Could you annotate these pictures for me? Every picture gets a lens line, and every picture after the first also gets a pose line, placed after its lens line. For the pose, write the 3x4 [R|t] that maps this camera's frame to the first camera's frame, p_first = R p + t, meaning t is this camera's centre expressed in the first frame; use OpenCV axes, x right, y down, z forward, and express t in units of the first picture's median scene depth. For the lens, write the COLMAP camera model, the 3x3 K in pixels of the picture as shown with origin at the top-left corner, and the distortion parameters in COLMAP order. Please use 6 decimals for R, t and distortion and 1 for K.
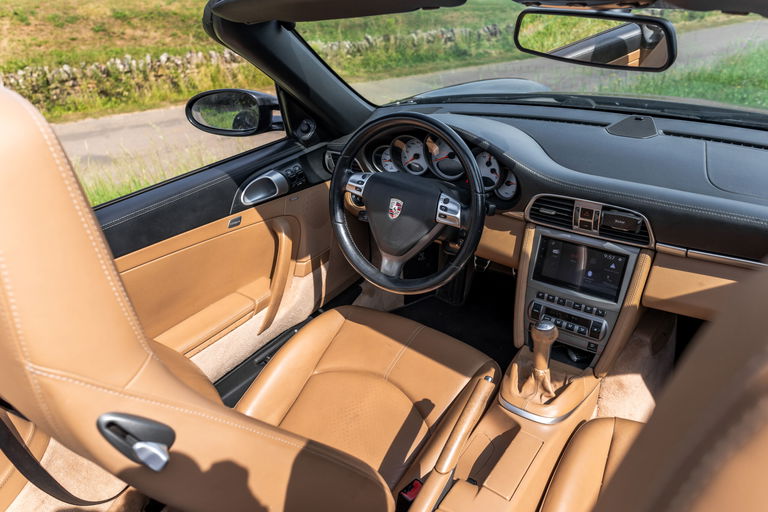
lens RADIAL K [[536.3, 0, 392.4], [0, 536.3, 254.4], [0, 0, 1]] dist [0.012638, -0.005184]
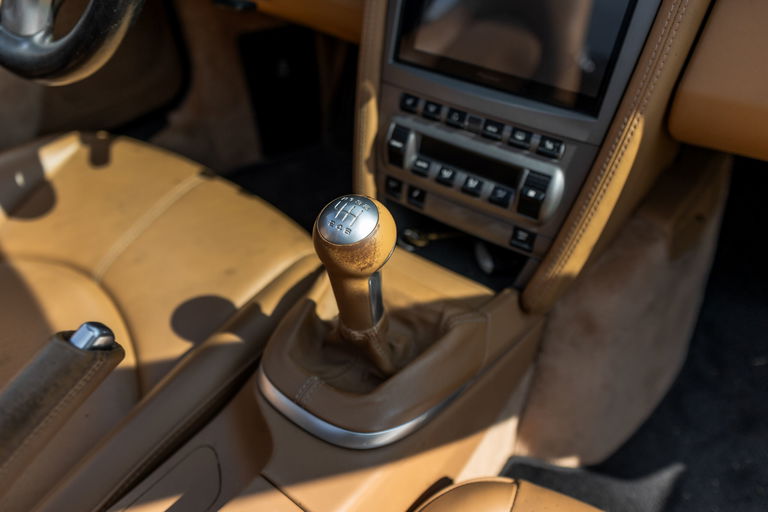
lens RADIAL K [[548.4, 0, 396.8], [0, 548.4, 259.4], [0, 0, 1]] dist [0.010235, -0.003379]
pose [[0.999271, 0.037465, -0.007317, 0.281632], [-0.034939, 0.974864, 0.220043, 0.101267], [0.015377, -0.219627, 0.975463, 0.600891]]
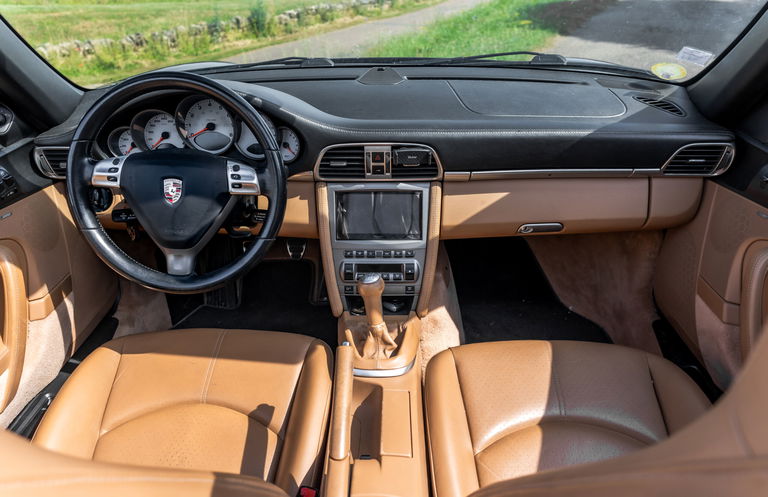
lens RADIAL K [[551.0, 0, 384.0], [0, 551.0, 248.5], [0, 0, 1]] dist [-0.002181, -0.006232]
pose [[0.836575, -0.236706, 0.494078, -0.155104], [0.252746, 0.966890, 0.035273, 0.049080], [-0.486068, 0.095367, 0.868702, 0.124439]]
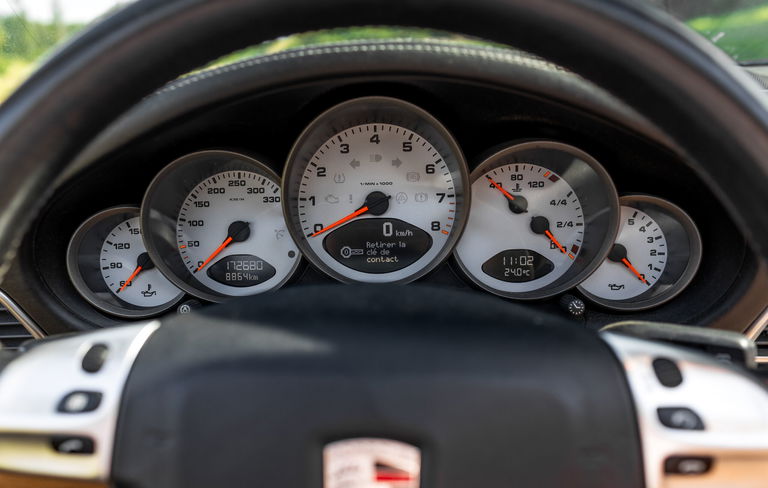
lens RADIAL K [[645.4, 0, 384.0], [0, 645.4, 244.0], [0, 0, 1]] dist [-0.005640, -0.001350]
pose [[0.840838, -0.163596, 0.515973, -0.074589], [0.274955, 0.950183, -0.146803, -0.124830], [-0.466252, 0.265307, 0.843932, 0.793134]]
